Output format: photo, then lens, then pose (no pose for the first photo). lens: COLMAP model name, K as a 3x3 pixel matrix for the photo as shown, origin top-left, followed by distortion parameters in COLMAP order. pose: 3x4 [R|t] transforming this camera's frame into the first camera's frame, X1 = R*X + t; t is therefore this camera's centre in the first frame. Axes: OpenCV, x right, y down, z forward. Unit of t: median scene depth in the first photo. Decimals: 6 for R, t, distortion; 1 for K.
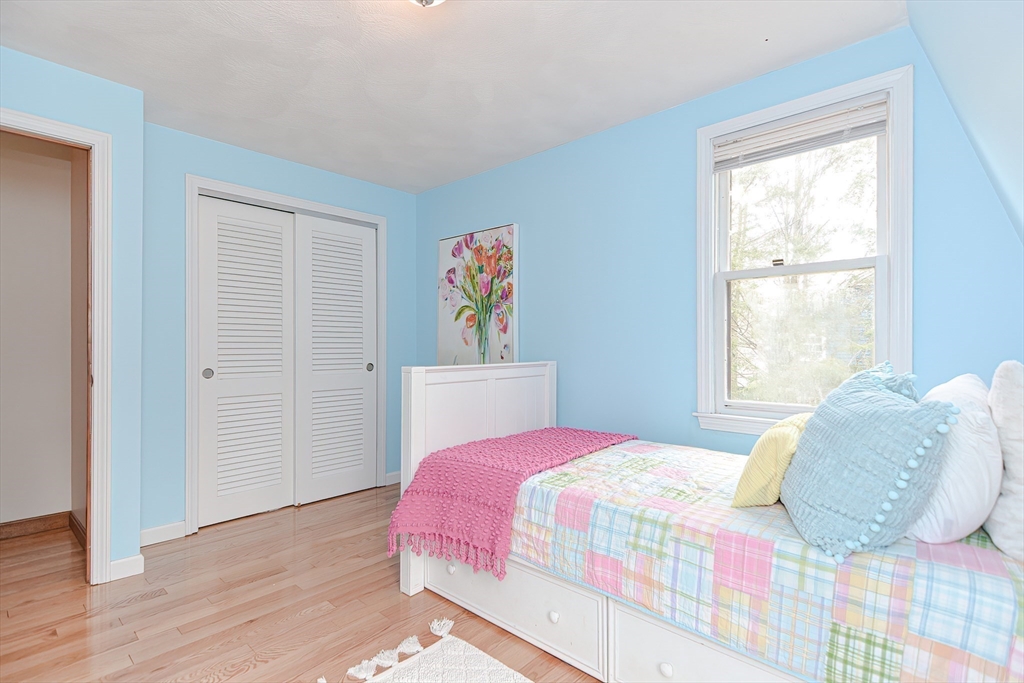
lens RADIAL K [[491.7, 0, 511.0], [0, 491.7, 343.3], [0, 0, 1]] dist [0.020882, -0.008532]
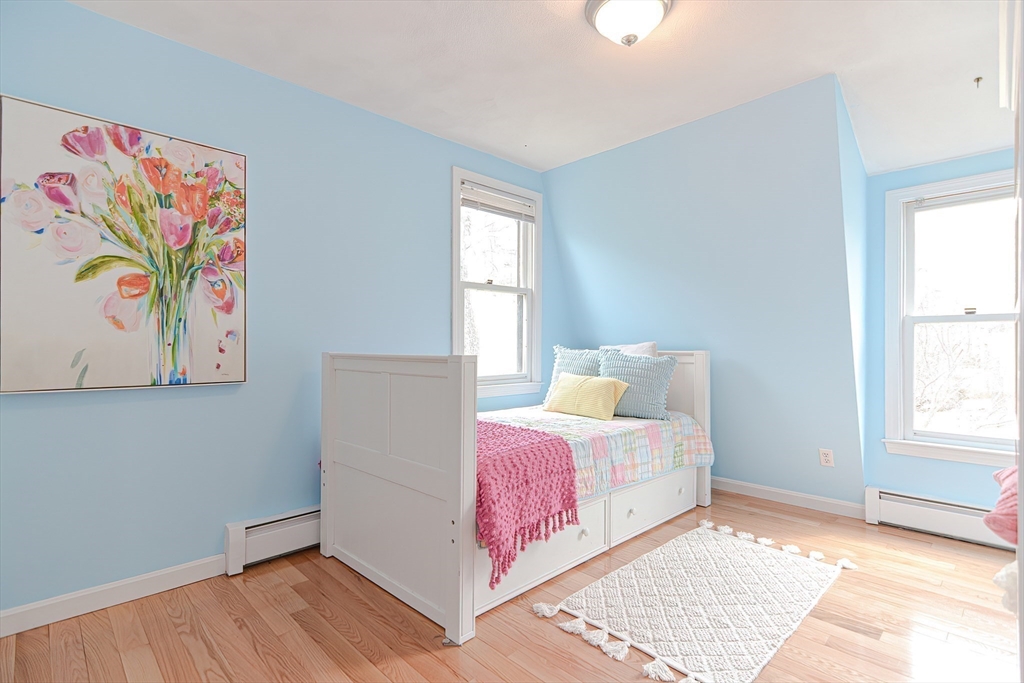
lens RADIAL K [[491.7, 0, 511.8], [0, 491.7, 344.0], [0, 0, 1]] dist [0.020882, -0.008532]
pose [[0.056902, 0.005828, 0.998363, -0.635207], [0.000258, 0.999983, -0.005853, 0.023746], [-0.998380, 0.000591, 0.056900, 0.563457]]
